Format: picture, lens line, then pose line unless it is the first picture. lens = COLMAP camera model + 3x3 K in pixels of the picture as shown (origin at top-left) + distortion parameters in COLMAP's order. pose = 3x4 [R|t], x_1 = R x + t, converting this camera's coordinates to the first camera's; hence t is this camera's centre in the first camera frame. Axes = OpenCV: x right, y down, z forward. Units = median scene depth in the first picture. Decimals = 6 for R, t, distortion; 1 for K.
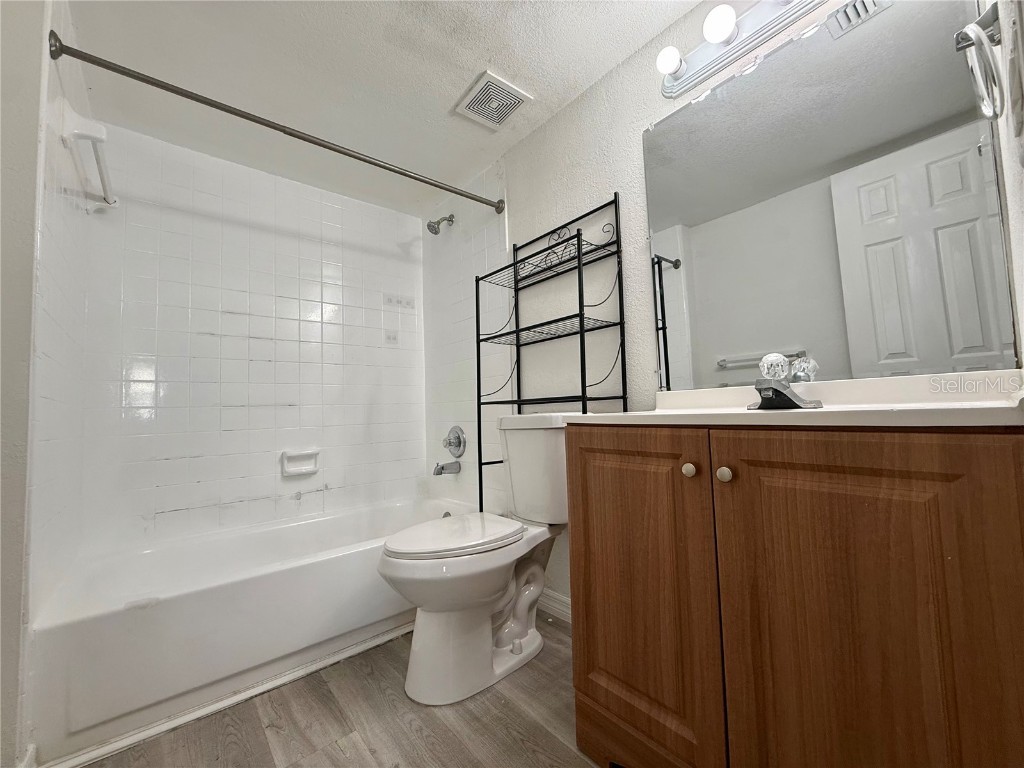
lens RADIAL K [[411.4, 0, 512.0], [0, 411.4, 381.4], [0, 0, 1]] dist [0.001641, -0.000292]
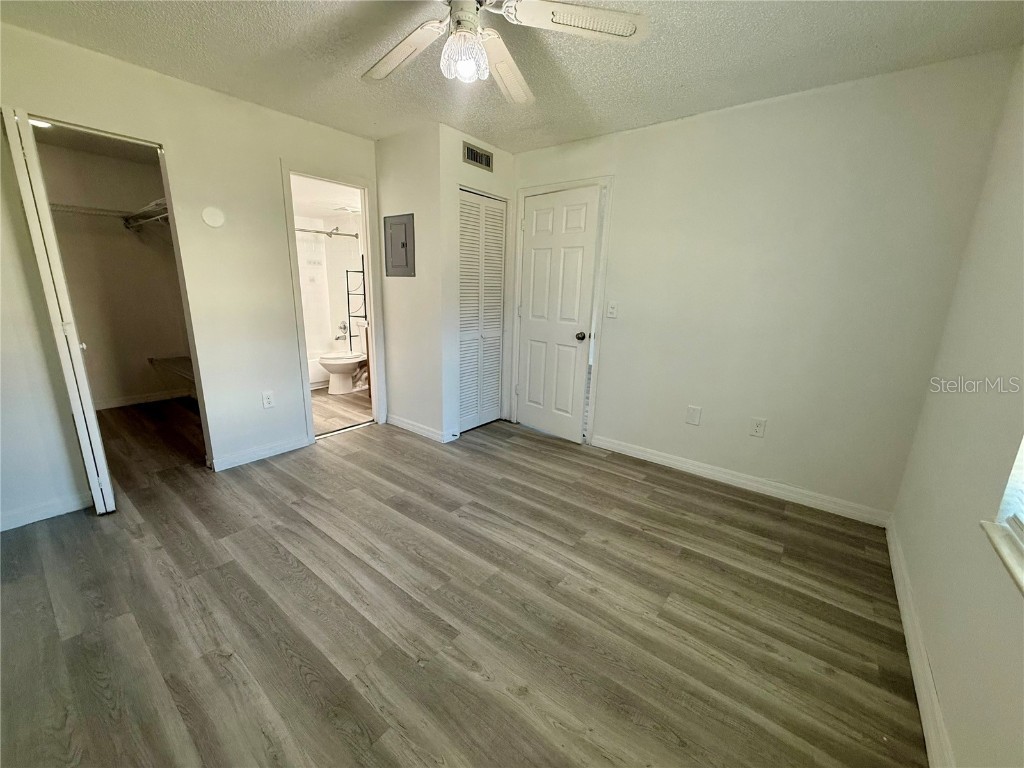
lens RADIAL K [[411.4, 0, 515.0], [0, 411.4, 379.8], [0, 0, 1]] dist [0.001641, -0.000292]
pose [[0.977313, 0.012522, 0.211431, 0.435418], [-0.071119, 0.959693, 0.271902, -0.368919], [-0.199504, -0.280770, 0.938811, -2.005659]]
